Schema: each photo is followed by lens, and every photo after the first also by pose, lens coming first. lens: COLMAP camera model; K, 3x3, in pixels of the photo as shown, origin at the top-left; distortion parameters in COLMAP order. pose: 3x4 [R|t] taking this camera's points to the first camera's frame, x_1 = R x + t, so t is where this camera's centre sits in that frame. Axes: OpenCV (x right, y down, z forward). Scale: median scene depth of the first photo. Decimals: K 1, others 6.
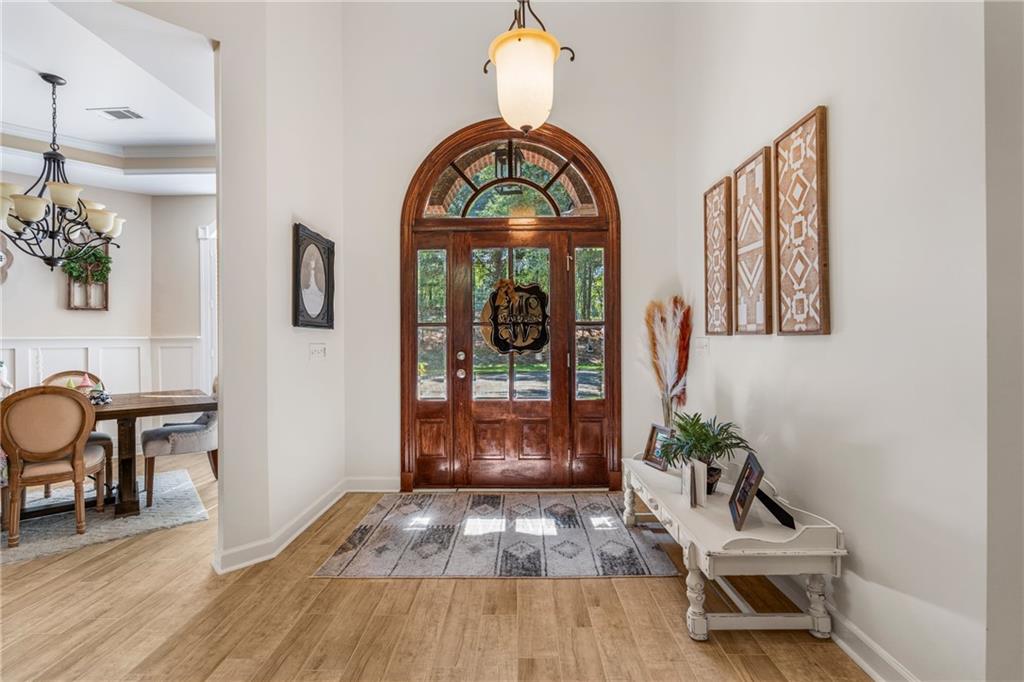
lens RADIAL K [[450.0, 0, 510.8], [0, 450.0, 333.0], [0, 0, 1]] dist [-0.002358, -0.000856]
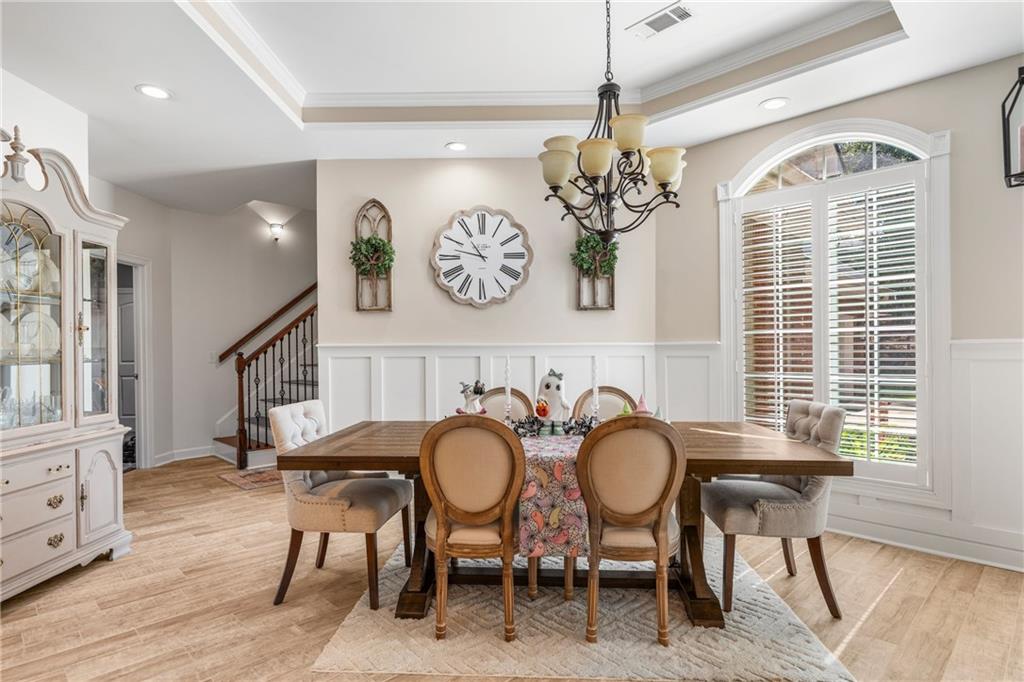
lens RADIAL K [[547.3, 0, 512.0], [0, 547.3, 341.0], [0, 0, 1]] dist [0.000673, -0.000131]
pose [[0.715633, -0.006480, -0.698446, -0.439886], [0.006916, 0.999974, -0.002191, 0.008107], [0.698442, -0.003263, 0.715659, 0.222668]]
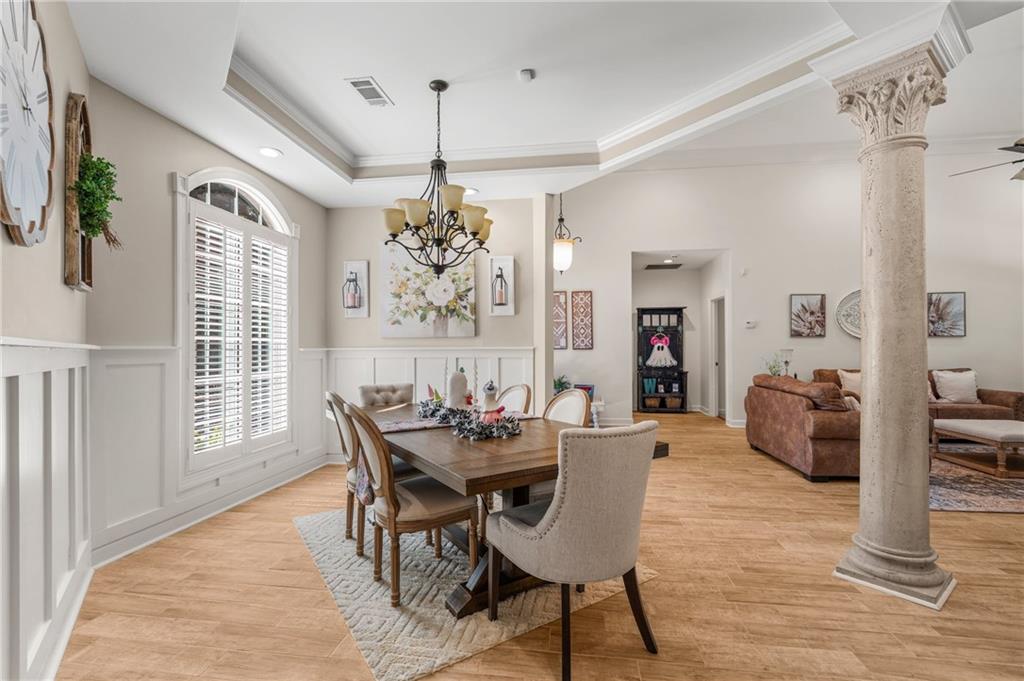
lens RADIAL K [[458.3, 0, 511.8], [0, 458.3, 348.3], [0, 0, 1]] dist [-0.000474, -0.000152]
pose [[0.115135, 0.010919, 0.993290, -1.712705], [-0.003022, 0.999939, -0.010641, 0.021007], [-0.993345, -0.001776, 0.115161, 0.627116]]
